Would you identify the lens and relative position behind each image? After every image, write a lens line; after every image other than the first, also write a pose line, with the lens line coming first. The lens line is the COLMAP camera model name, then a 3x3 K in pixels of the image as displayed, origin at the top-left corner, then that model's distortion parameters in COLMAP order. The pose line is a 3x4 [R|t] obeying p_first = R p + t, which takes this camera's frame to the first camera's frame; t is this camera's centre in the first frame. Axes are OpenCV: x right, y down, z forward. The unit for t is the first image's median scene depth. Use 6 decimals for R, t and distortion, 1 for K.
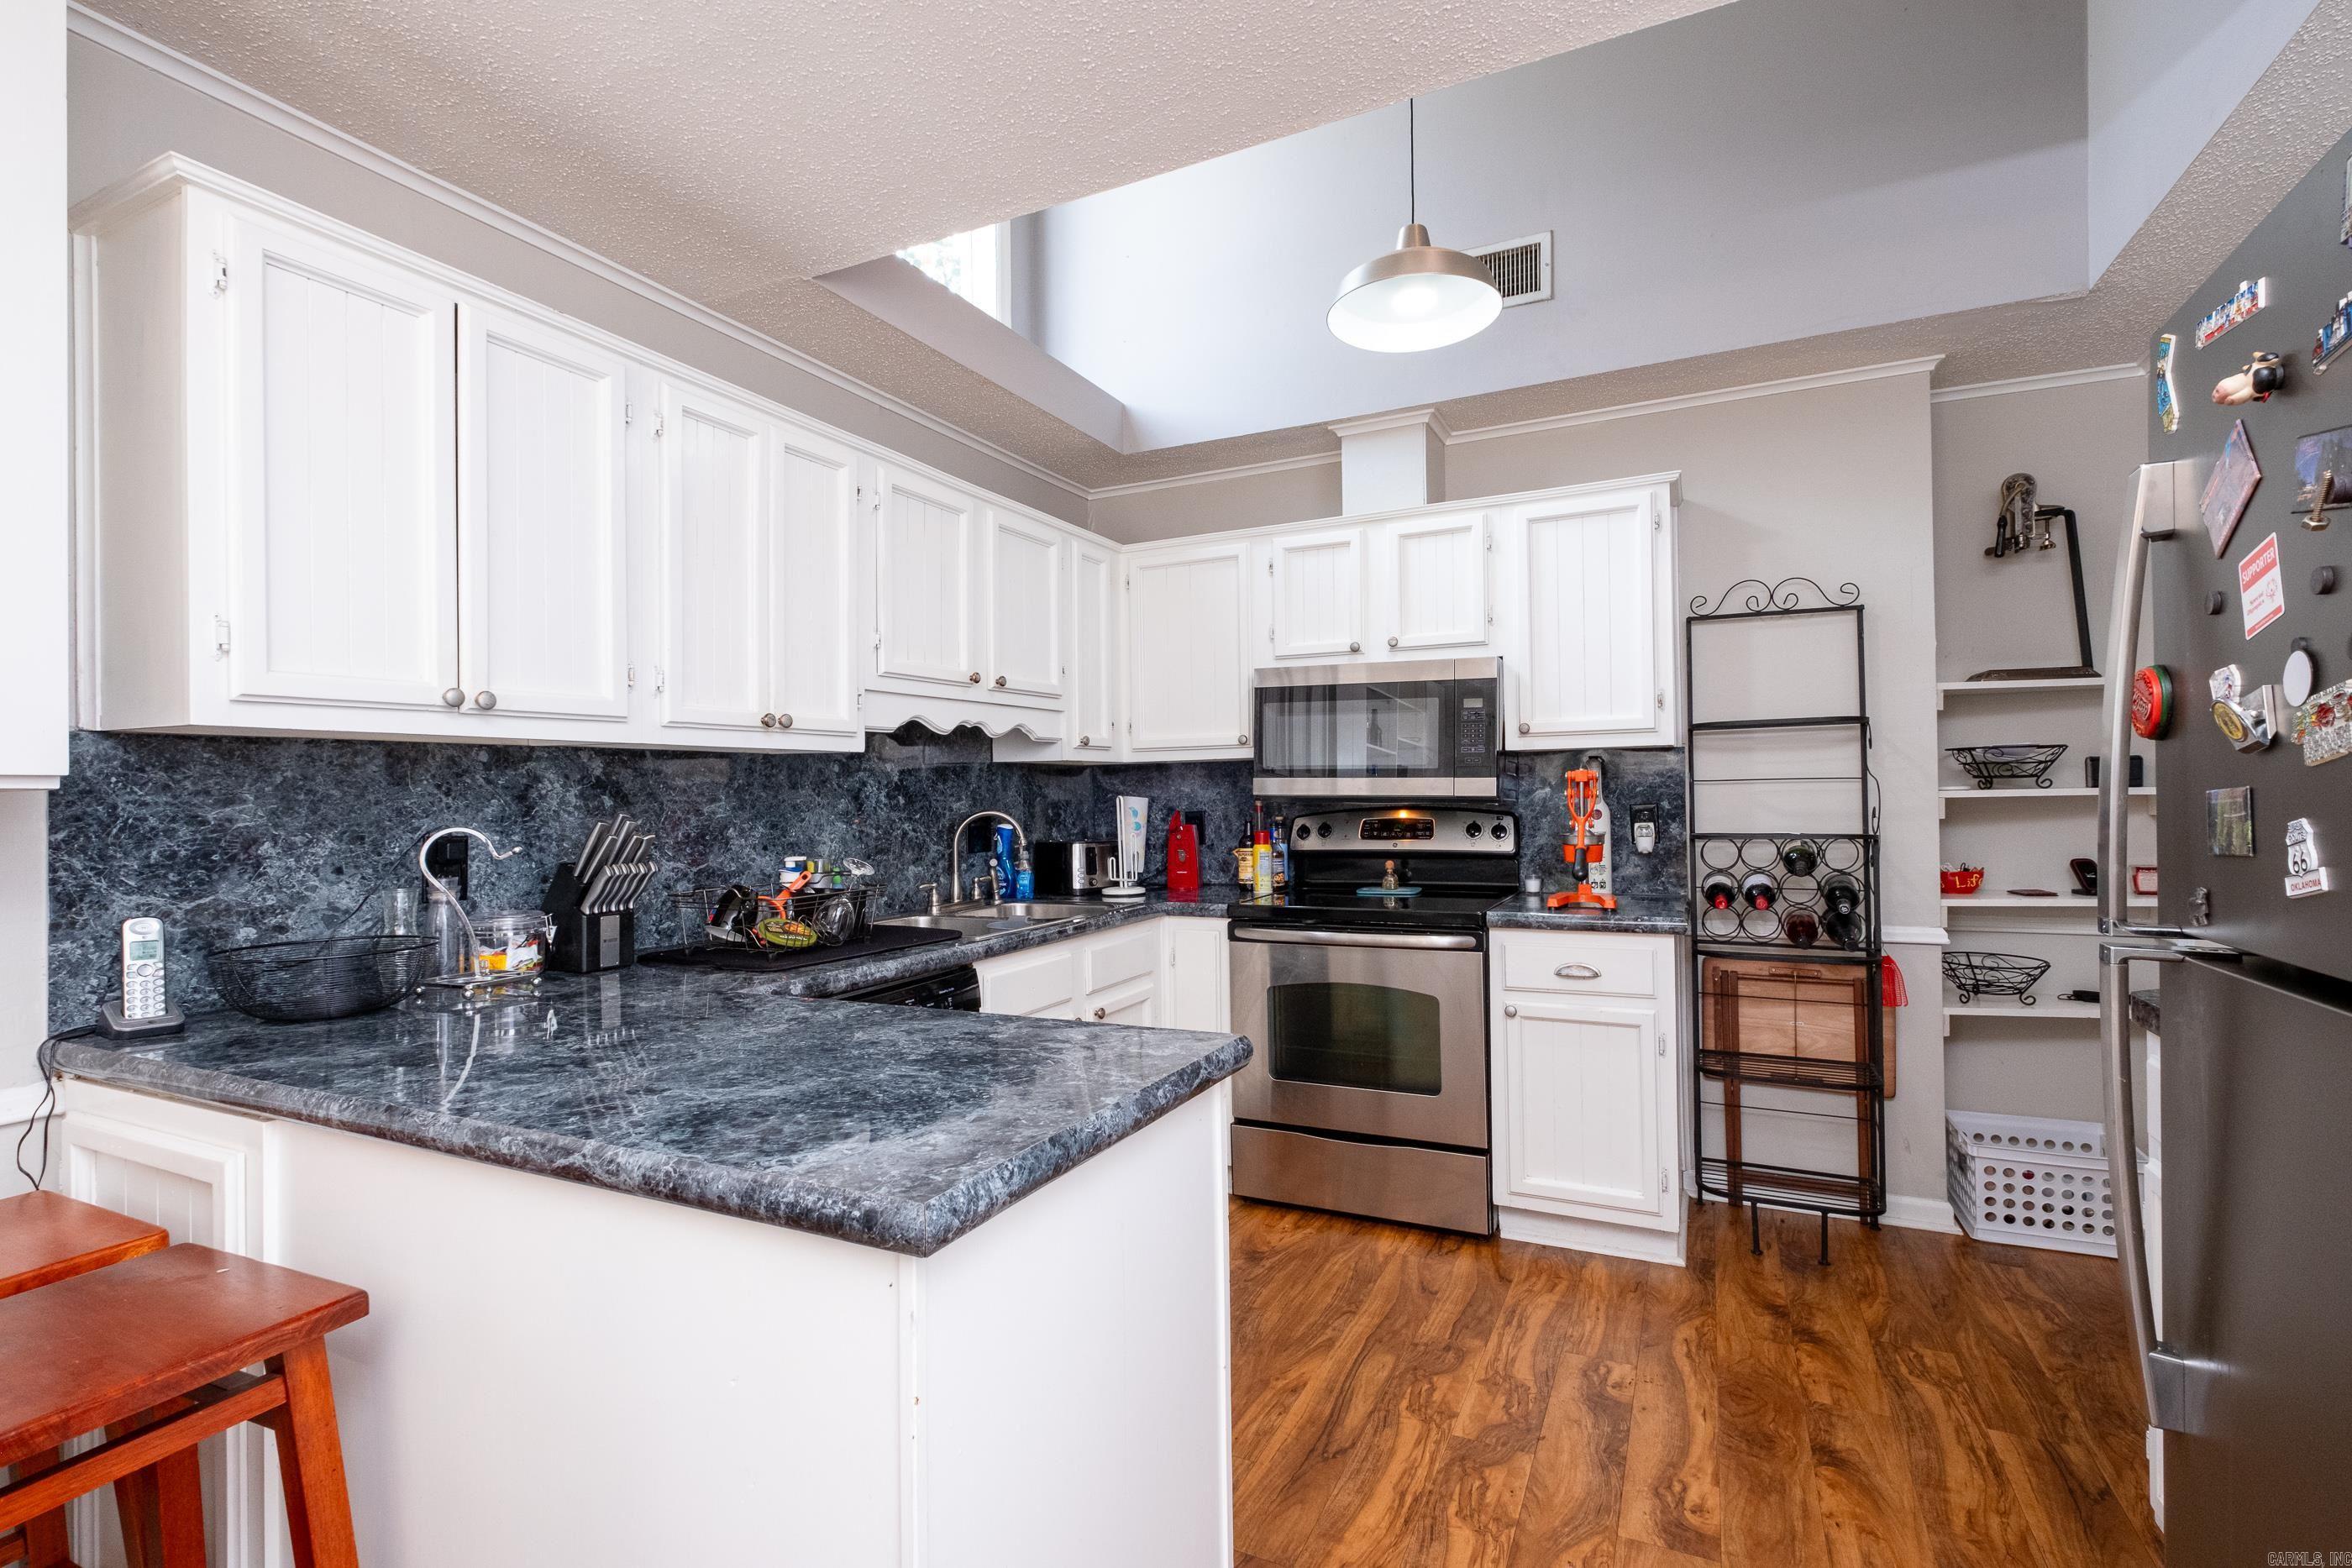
lens RADIAL K [[1069.6, 0, 1171.7], [0, 1069.6, 792.2], [0, 0, 1]] dist [0.001061, -0.000371]
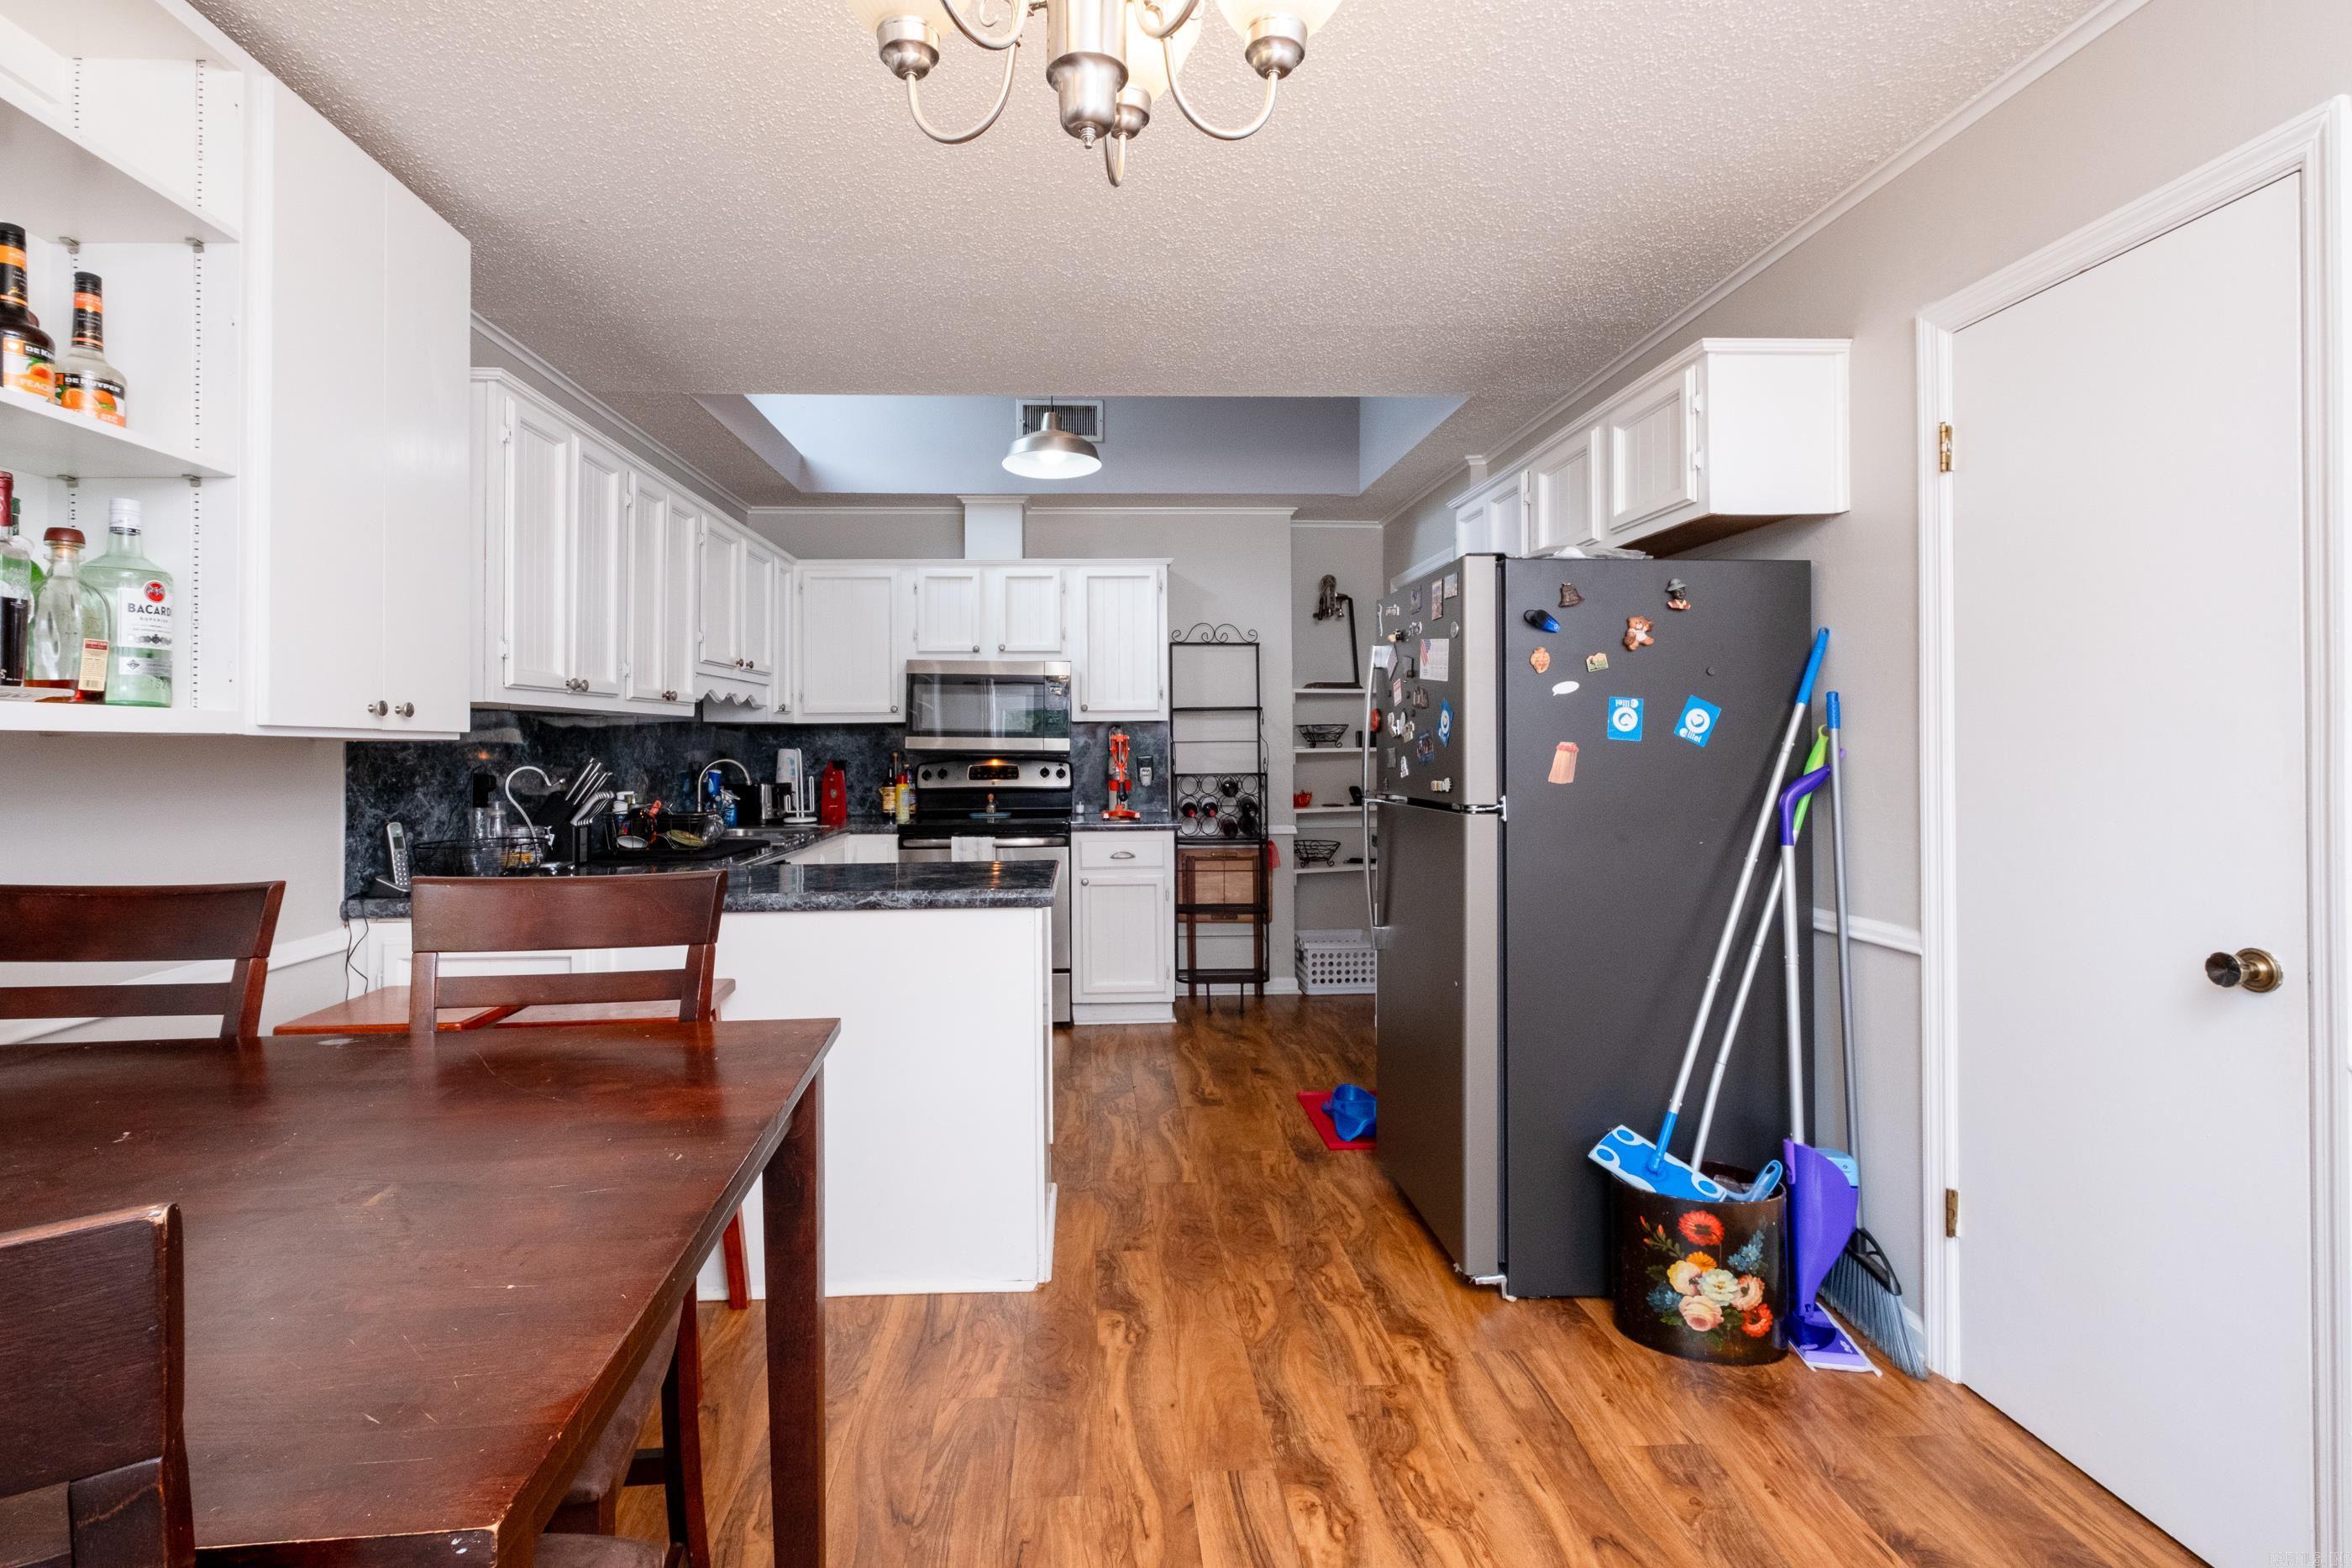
lens RADIAL K [[1090.8, 0, 1171.8], [0, 1090.8, 748.9], [0, 0, 1]] dist [-0.000606, -0.000380]
pose [[0.856250, 0.006842, 0.516516, -0.397684], [-0.007264, 0.999973, -0.001203, 0.002304], [-0.516511, -0.002722, 0.856276, -0.456299]]
